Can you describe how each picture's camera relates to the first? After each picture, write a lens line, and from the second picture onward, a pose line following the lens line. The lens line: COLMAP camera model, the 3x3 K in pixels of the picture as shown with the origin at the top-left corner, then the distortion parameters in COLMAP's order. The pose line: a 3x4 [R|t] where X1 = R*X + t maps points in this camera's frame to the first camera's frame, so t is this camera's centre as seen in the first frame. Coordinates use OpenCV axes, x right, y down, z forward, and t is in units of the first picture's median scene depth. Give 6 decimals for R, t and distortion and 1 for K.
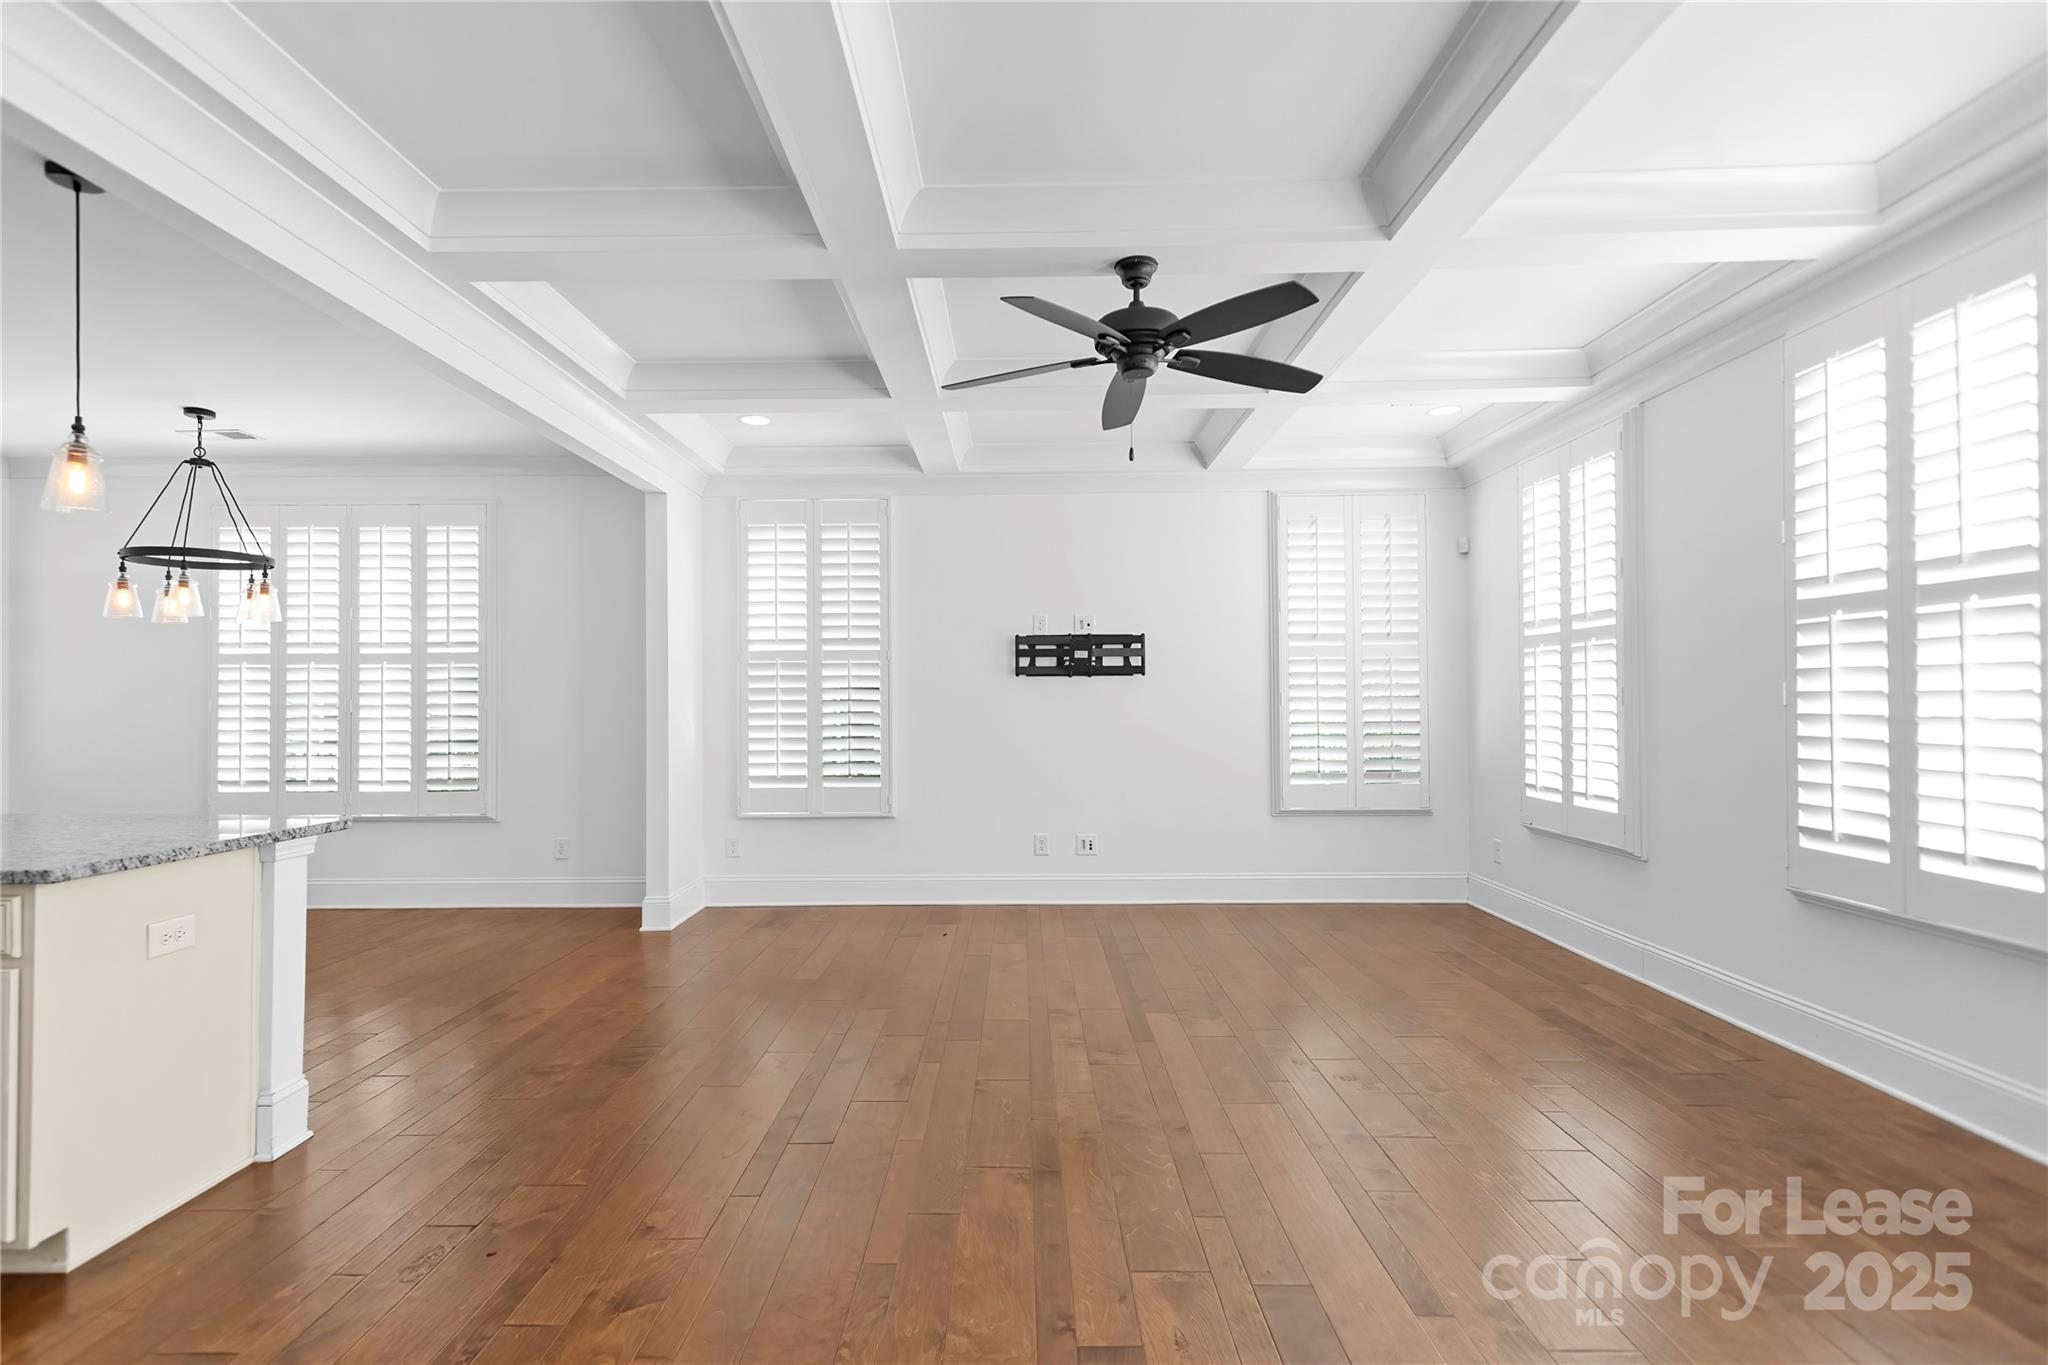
lens RADIAL K [[970.3, 0, 989.9], [0, 970.3, 695.5], [0, 0, 1]] dist [-0.002883, -0.000586]
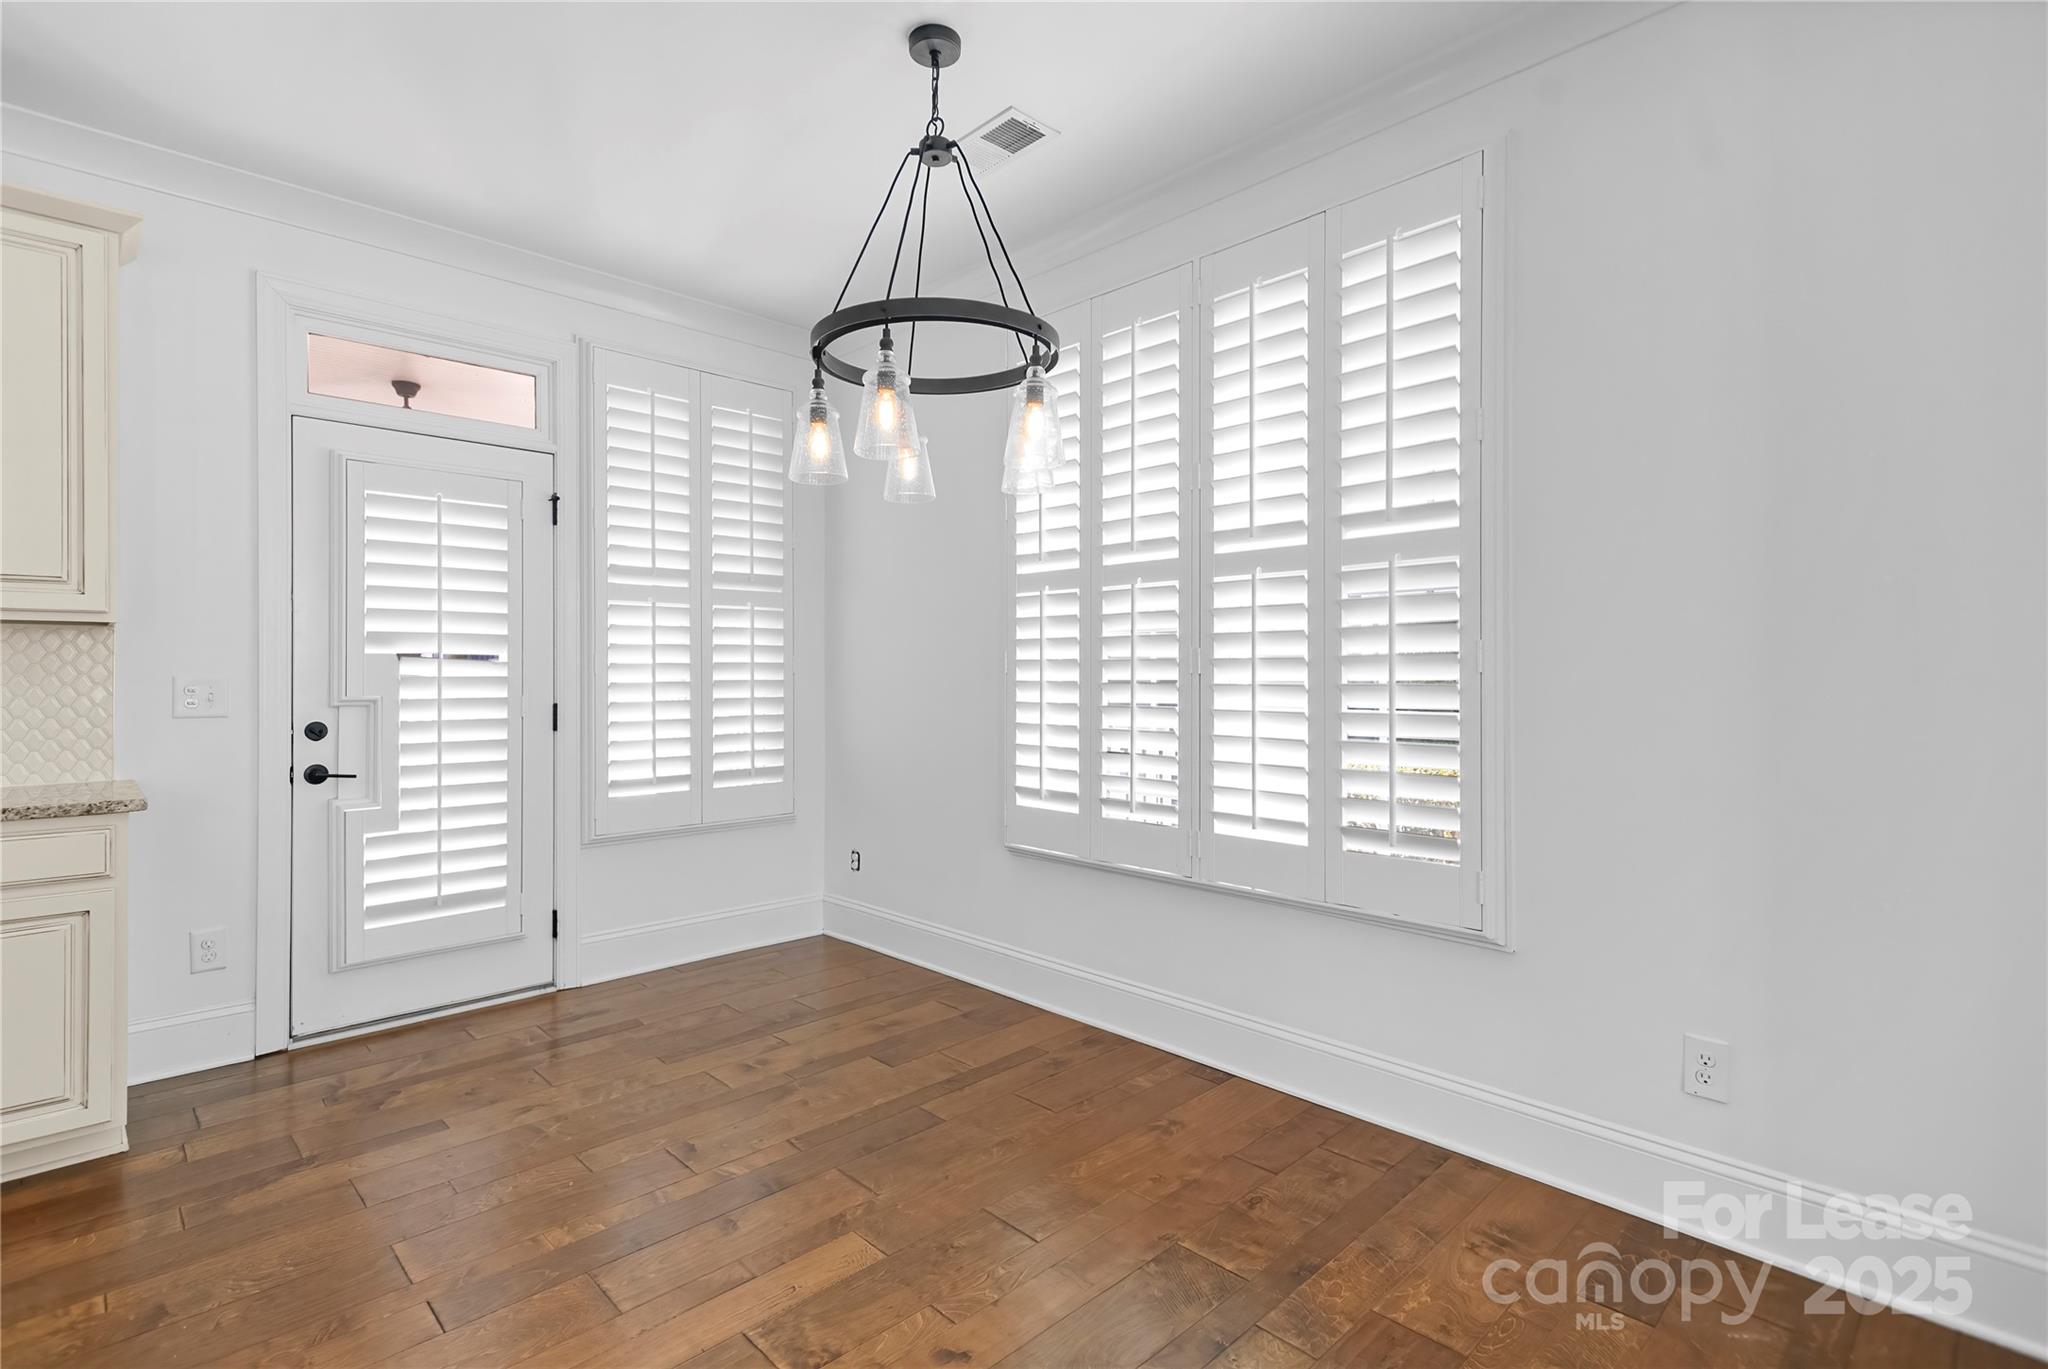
lens RADIAL K [[978.6, 0, 1004.6], [0, 978.6, 667.5], [0, 0, 1]] dist [0.018111, -0.000721]
pose [[0.683567, -0.000957, -0.729887, -0.360529], [0.005494, 0.999978, 0.003835, 0.011741], [0.729867, -0.006631, 0.683557, 0.583074]]
